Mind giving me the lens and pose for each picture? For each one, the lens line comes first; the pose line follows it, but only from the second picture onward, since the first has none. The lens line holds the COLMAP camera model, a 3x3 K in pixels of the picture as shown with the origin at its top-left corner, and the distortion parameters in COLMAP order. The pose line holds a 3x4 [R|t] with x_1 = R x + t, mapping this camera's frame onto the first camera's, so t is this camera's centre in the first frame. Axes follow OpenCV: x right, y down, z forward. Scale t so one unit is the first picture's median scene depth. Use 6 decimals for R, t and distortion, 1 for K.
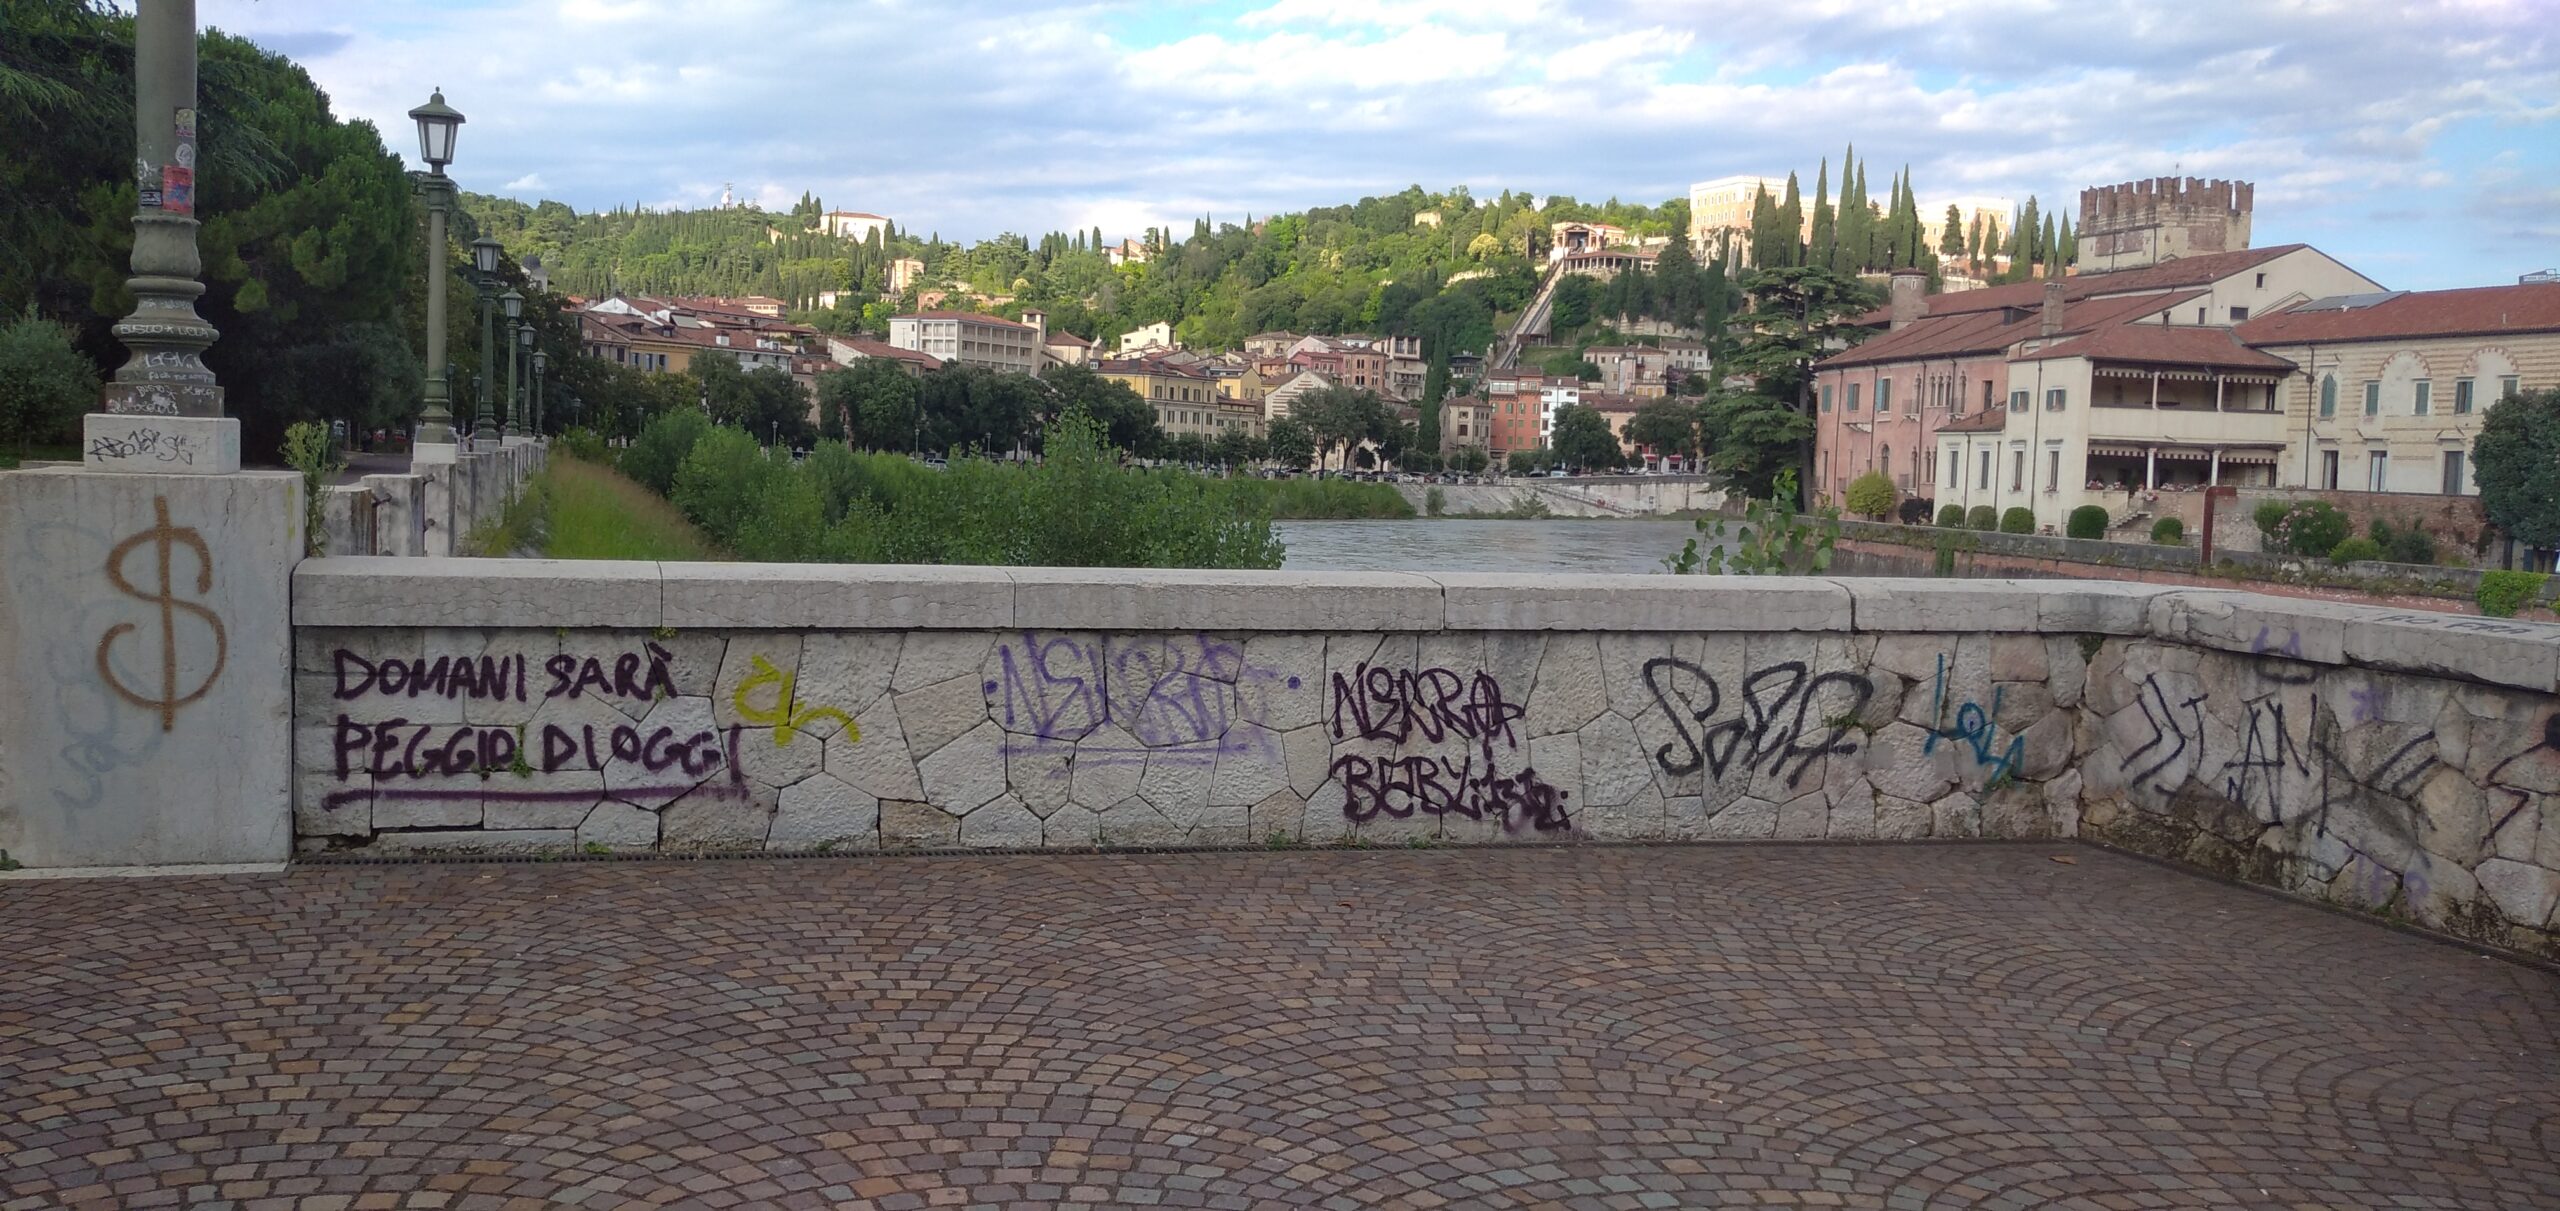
lens RADIAL K [[2091.0, 0, 1291.1], [0, 2091.0, 582.2], [0, 0, 1]] dist [0.108870, -0.184174]
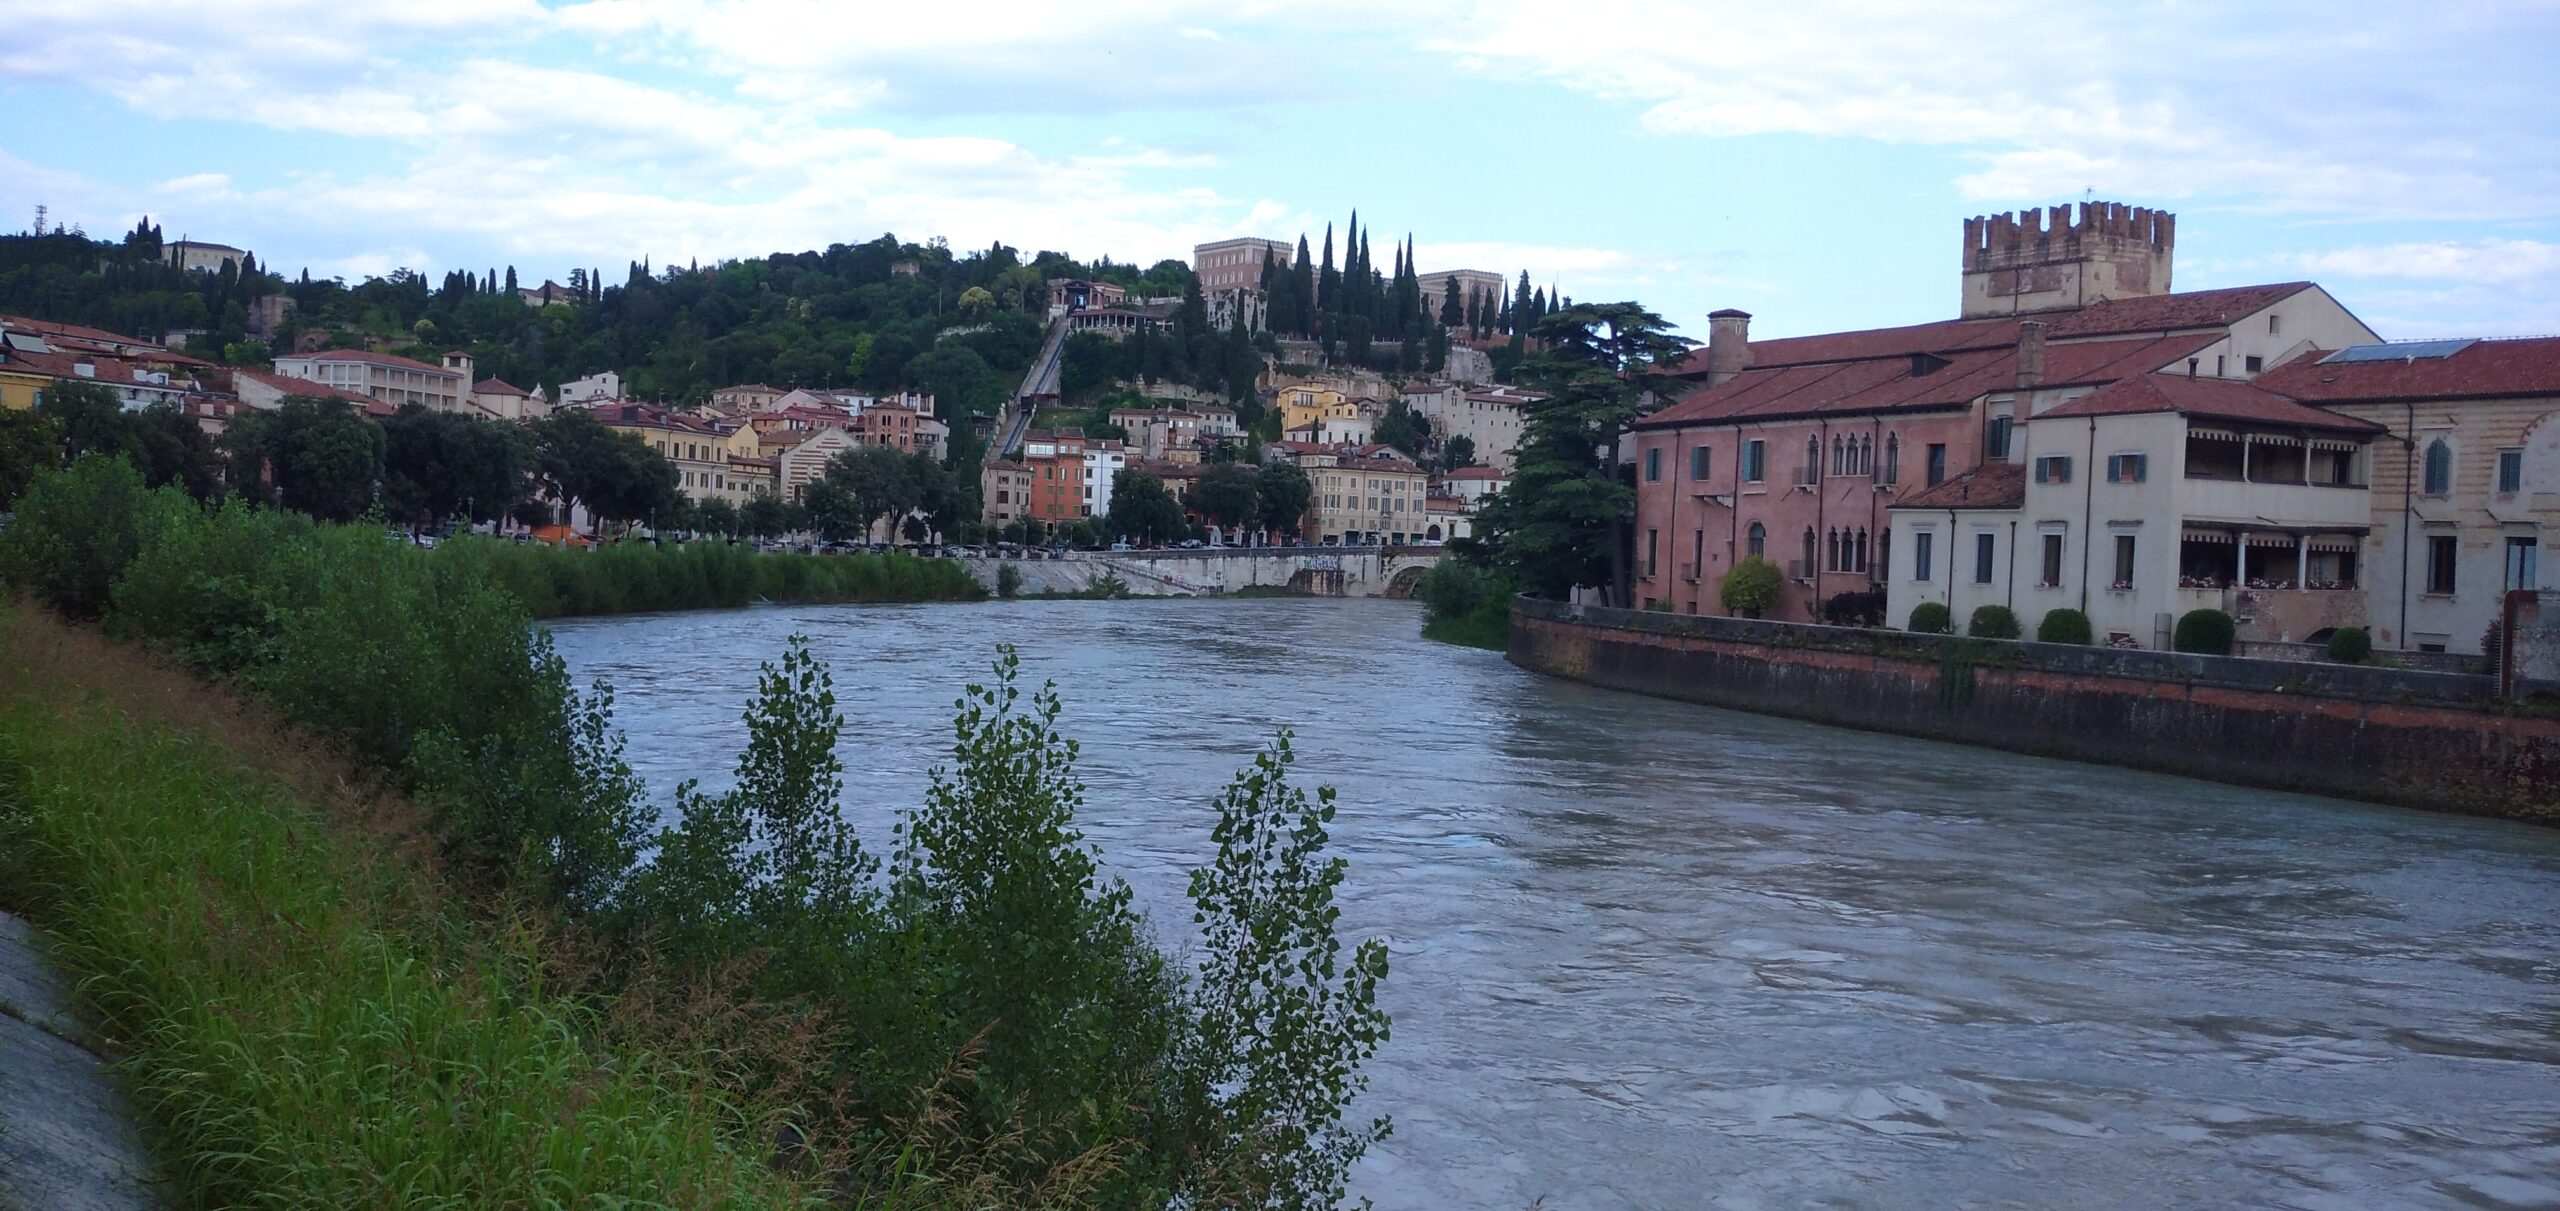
lens RADIAL K [[2091.0, 0, 1291.1], [0, 2091.0, 582.2], [0, 0, 1]] dist [0.108870, -0.184174]
pose [[0.962698, -0.003889, 0.270551, -0.048280], [0.012458, 0.999473, -0.029962, -0.009665], [-0.270292, 0.032215, 0.962239, 0.128932]]
